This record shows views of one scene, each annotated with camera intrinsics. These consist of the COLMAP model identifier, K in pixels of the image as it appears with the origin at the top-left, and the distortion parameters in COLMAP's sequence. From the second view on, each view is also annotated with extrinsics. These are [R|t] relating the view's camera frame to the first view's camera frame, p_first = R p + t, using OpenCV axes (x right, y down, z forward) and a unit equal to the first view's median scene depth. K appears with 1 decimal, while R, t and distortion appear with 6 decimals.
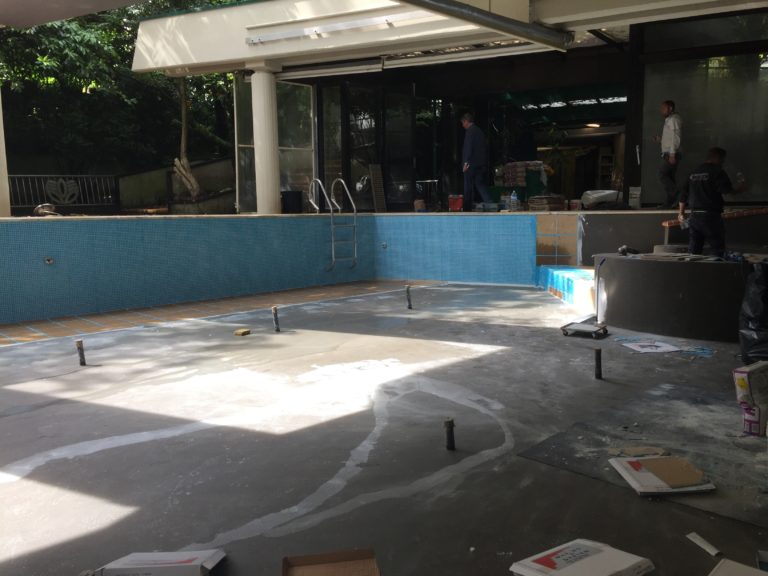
lens RADIAL K [[651.7, 0, 386.1], [0, 651.7, 289.6], [0, 0, 1]] dist [0.069255, -0.107926]
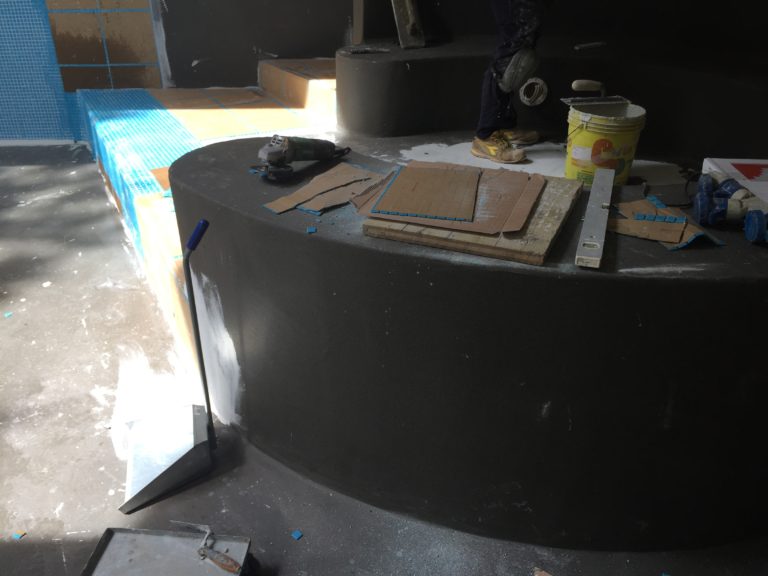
lens RADIAL K [[654.6, 0, 384.6], [0, 654.6, 287.6], [0, 0, 1]] dist [0.078228, -0.112005]
pose [[0.864935, -0.231634, 0.445233, 0.189036], [0.051095, 0.923156, 0.381015, -0.071295], [-0.499276, -0.306804, 0.810305, 0.524580]]
